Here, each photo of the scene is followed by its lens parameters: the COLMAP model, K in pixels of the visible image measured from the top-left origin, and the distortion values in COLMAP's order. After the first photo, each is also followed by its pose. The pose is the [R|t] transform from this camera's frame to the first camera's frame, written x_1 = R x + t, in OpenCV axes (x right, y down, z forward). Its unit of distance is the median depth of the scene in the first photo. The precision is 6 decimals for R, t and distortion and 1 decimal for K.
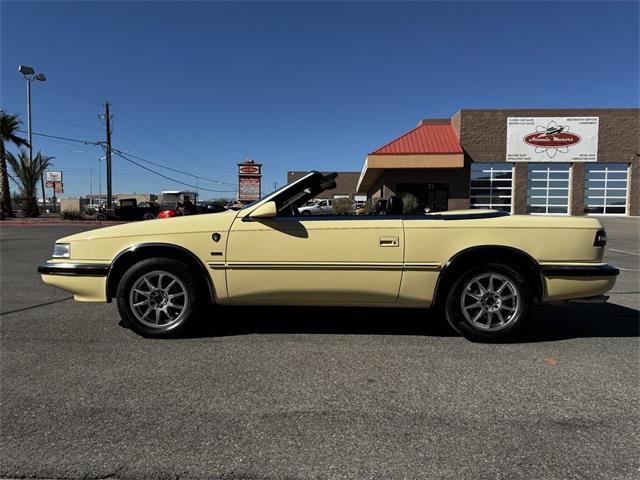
lens RADIAL K [[463.4, 0, 317.9], [0, 463.4, 241.2], [0, 0, 1]] dist [0.051337, -0.070977]
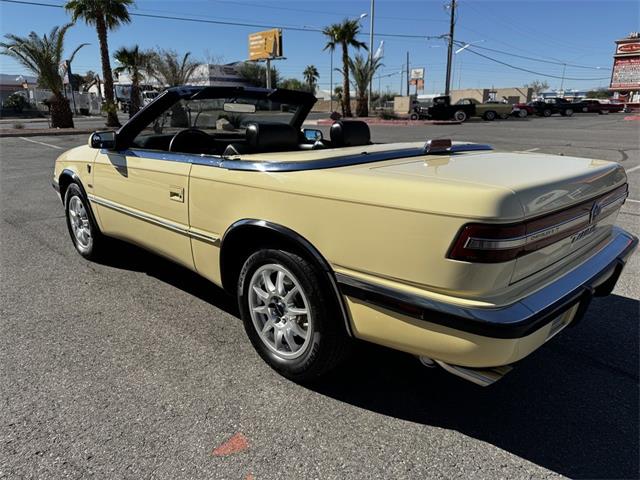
lens RADIAL K [[465.2, 0, 320.0], [0, 465.2, 240.0], [0, 0, 1]] dist [0.030866, -0.037145]
pose [[0.723455, 0.173944, -0.668099, 0.101445], [-0.024433, 0.973583, 0.227022, -0.012471], [0.689939, -0.147916, 0.708594, 0.080376]]
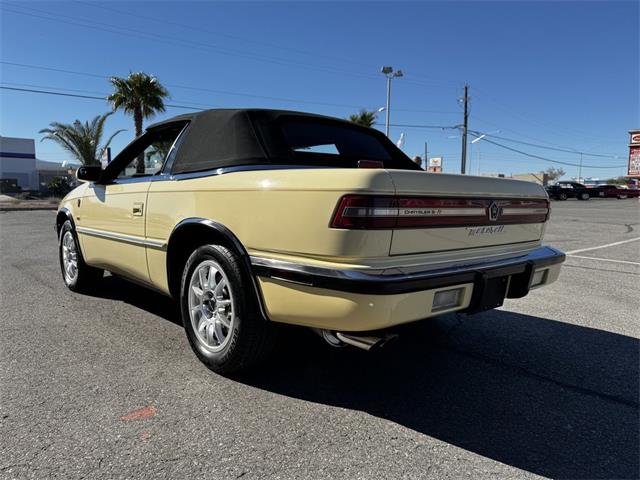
lens RADIAL K [[463.4, 0, 317.9], [0, 463.4, 241.2], [0, 0, 1]] dist [0.051337, -0.070977]
pose [[0.681938, 0.061954, -0.728781, 0.119502], [-0.034701, 0.998025, 0.052372, 0.000224], [0.730586, -0.010425, 0.682741, 0.086216]]
